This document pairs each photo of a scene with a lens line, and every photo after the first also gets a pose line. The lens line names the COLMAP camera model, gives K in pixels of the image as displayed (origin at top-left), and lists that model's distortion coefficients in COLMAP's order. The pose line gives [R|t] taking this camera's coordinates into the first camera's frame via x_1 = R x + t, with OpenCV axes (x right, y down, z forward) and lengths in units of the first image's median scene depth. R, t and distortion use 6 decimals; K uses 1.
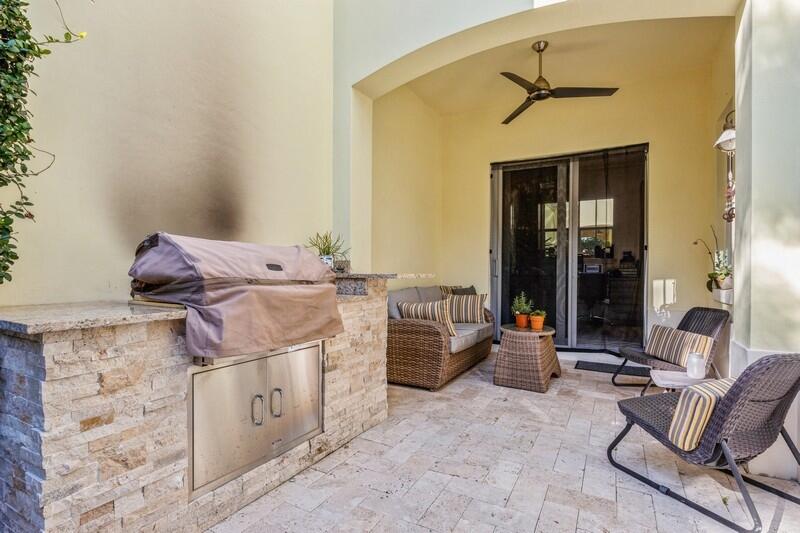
lens RADIAL K [[394.2, 0, 398.9], [0, 394.2, 273.8], [0, 0, 1]] dist [-0.000583, -0.000141]
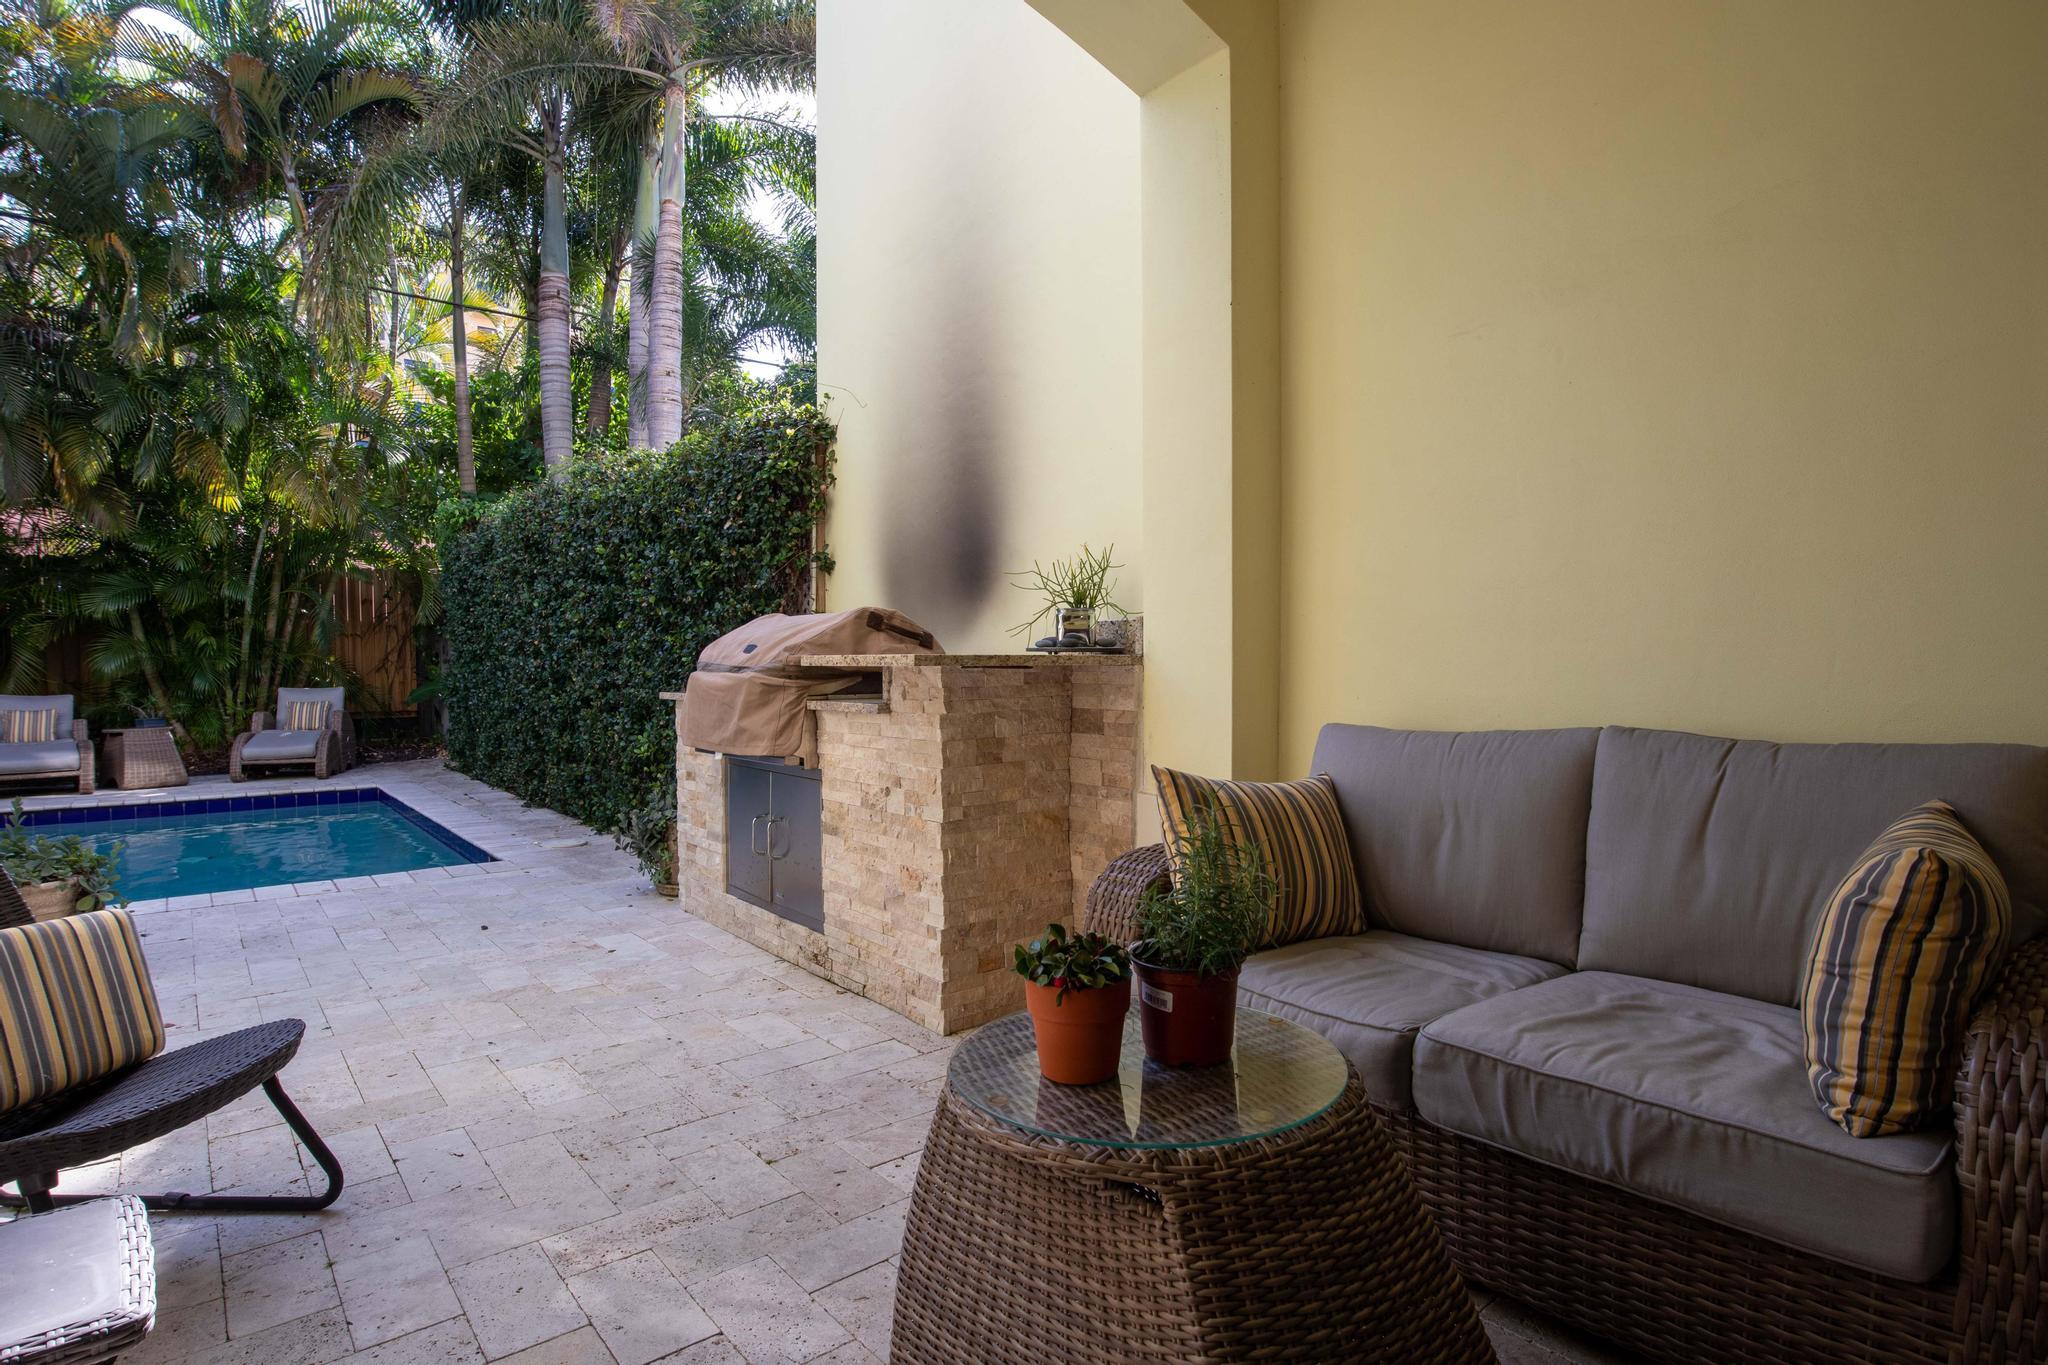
lens RADIAL K [[1009.1, 0, 980.4], [0, 1009.1, 698.4], [0, 0, 1]] dist [-0.000583, -0.000141]
pose [[-0.384887, 0.026927, -0.922571, 0.858675], [0.002452, 0.999601, 0.028153, 0.013603], [0.922960, 0.008573, -0.384800, 1.425426]]
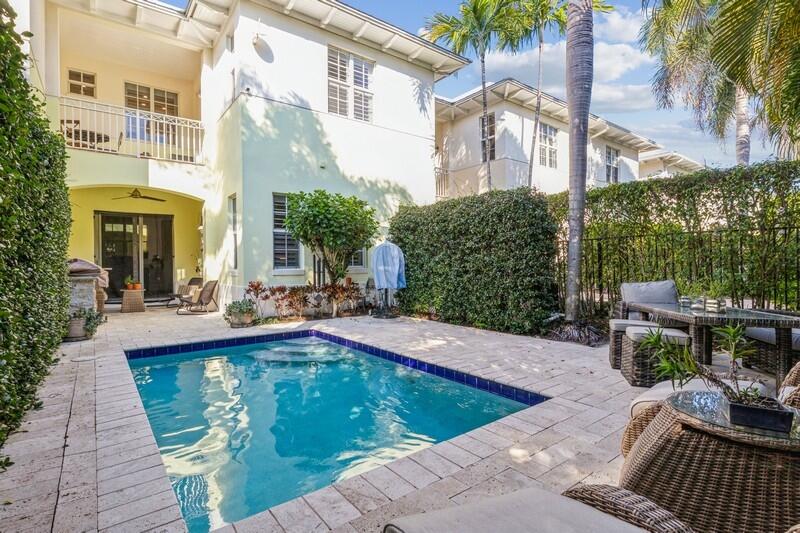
lens RADIAL K [[394.2, 0, 400.7], [0, 394.2, 269.9], [0, 0, 1]] dist [-0.000583, -0.000141]
pose [[0.394887, -0.018582, 0.918542, -2.719438], [0.019034, 0.999746, 0.012042, 0.040182], [-0.918532, 0.012729, 0.395141, -3.238711]]
